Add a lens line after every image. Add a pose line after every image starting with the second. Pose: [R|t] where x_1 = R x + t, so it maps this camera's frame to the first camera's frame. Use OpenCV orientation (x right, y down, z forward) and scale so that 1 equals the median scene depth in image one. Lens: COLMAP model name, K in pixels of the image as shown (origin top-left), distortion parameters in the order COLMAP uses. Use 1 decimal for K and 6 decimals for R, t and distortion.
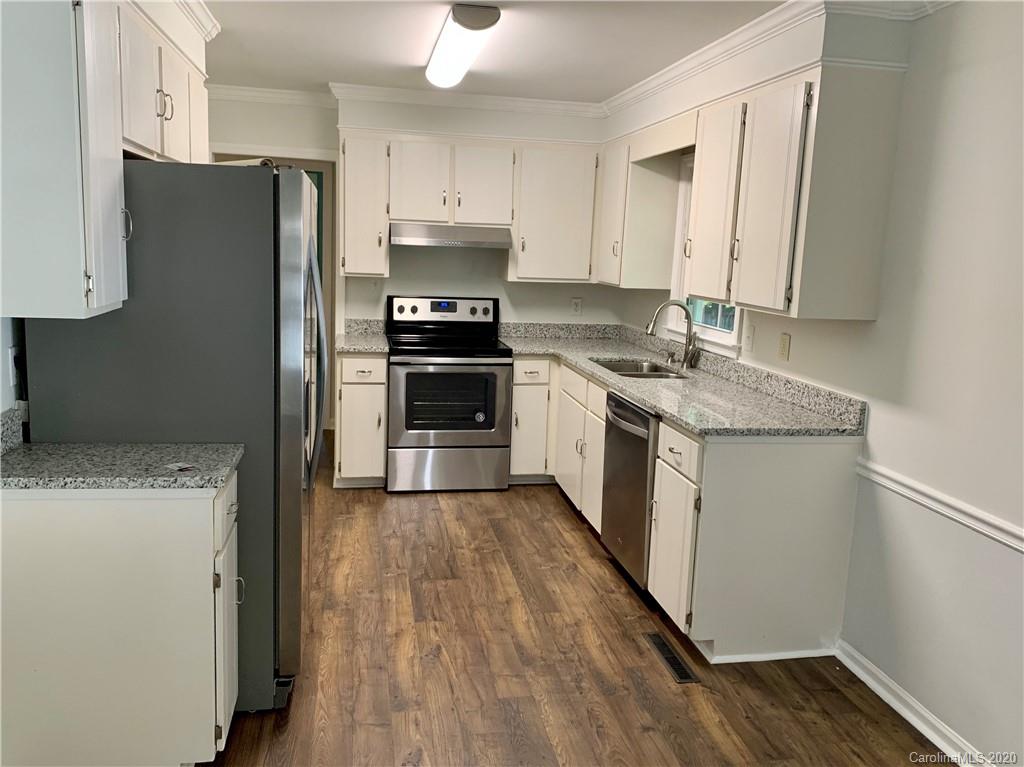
lens RADIAL K [[834.2, 0, 546.3], [0, 834.2, 380.3], [0, 0, 1]] dist [-0.005055, -0.014713]
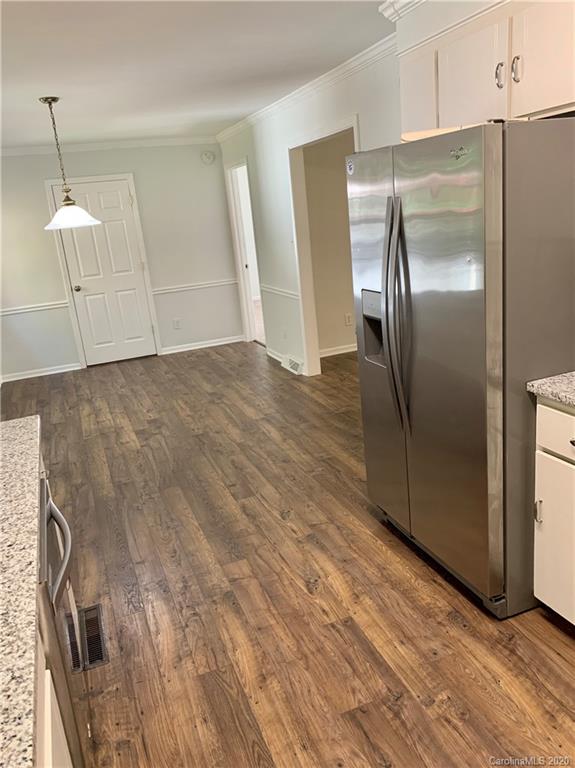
lens RADIAL K [[625.6, 0, 287.5], [0, 625.6, 384.0], [0, 0, 1]] dist [-0.005055, -0.014713]
pose [[-0.989311, 0.087874, -0.116369, -0.025965], [0.032241, 0.910093, 0.413147, -0.245931], [0.142211, 0.404979, -0.903199, 1.510190]]
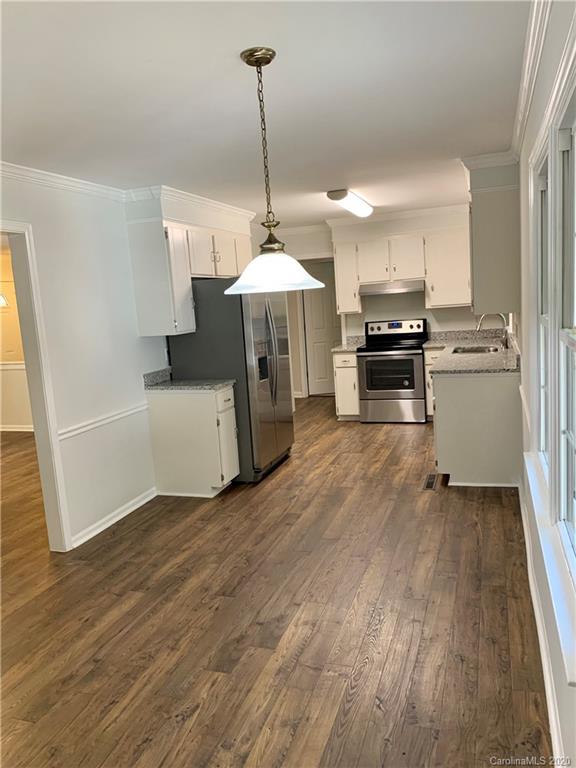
lens RADIAL K [[625.6, 0, 288.0], [0, 625.6, 384.0], [0, 0, 1]] dist [-0.005055, -0.014713]
pose [[0.857098, -0.032208, -0.514146, 0.616376], [0.024981, 0.999468, -0.020966, 0.103486], [0.514548, 0.005126, 0.857446, -0.498553]]
